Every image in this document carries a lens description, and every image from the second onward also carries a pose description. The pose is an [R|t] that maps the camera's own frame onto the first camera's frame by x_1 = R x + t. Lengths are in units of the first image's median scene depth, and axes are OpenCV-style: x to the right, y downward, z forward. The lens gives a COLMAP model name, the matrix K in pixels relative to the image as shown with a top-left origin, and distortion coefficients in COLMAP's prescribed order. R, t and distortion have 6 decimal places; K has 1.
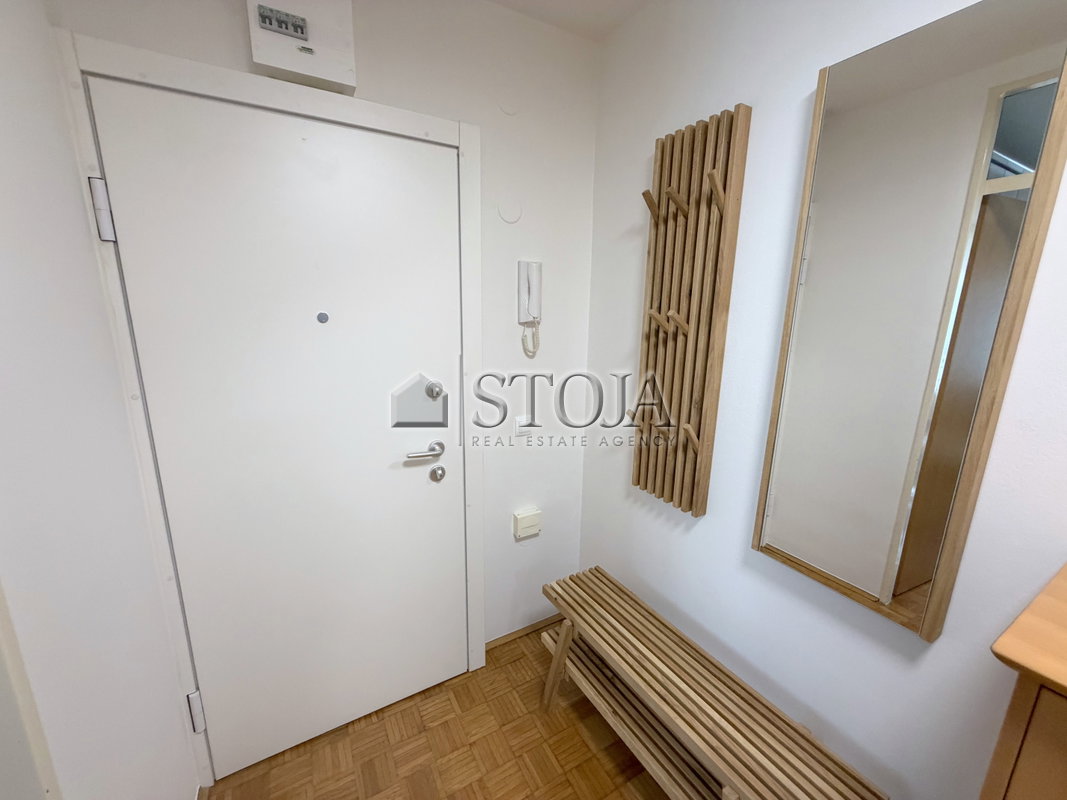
lens RADIAL K [[437.3, 0, 533.5], [0, 437.3, 400.0], [0, 0, 1]] dist [0.002458, 0.000307]
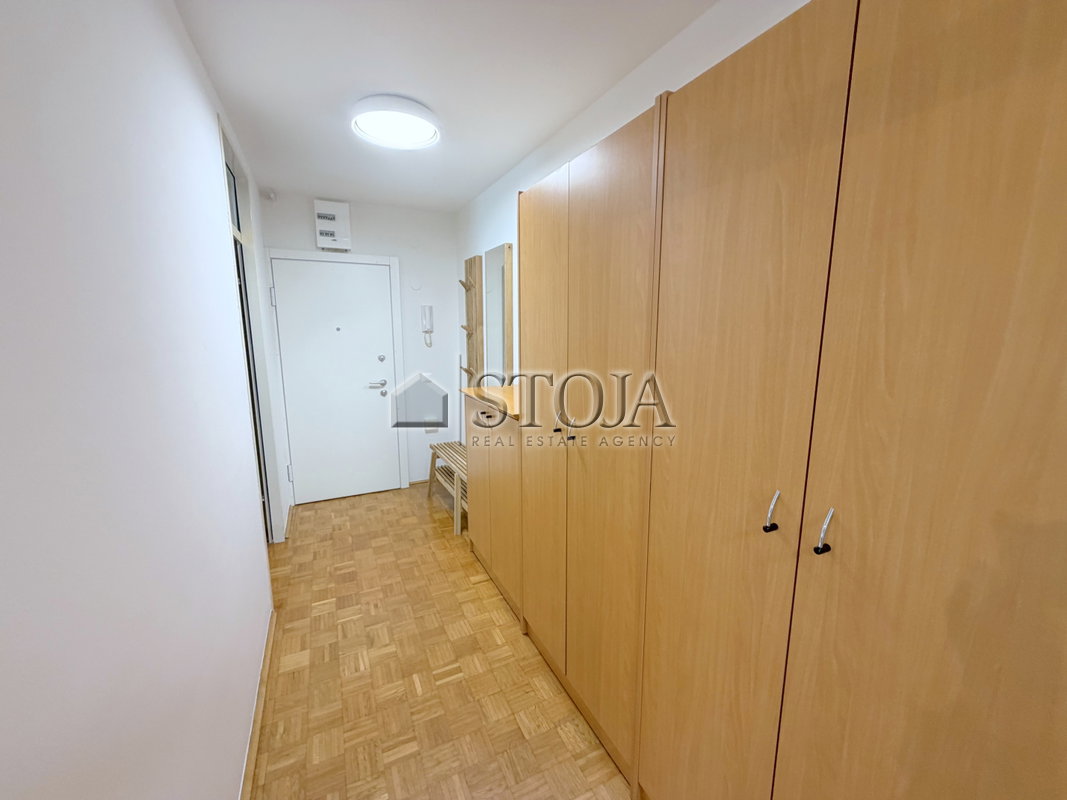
lens RADIAL K [[426.3, 0, 533.5], [0, 426.3, 400.0], [0, 0, 1]] dist [0.000267, -0.000041]
pose [[0.997648, 0.010654, -0.067706, 0.831963], [-0.012655, 0.999494, -0.029193, 0.286487], [0.067361, 0.029981, 0.997278, -1.414242]]
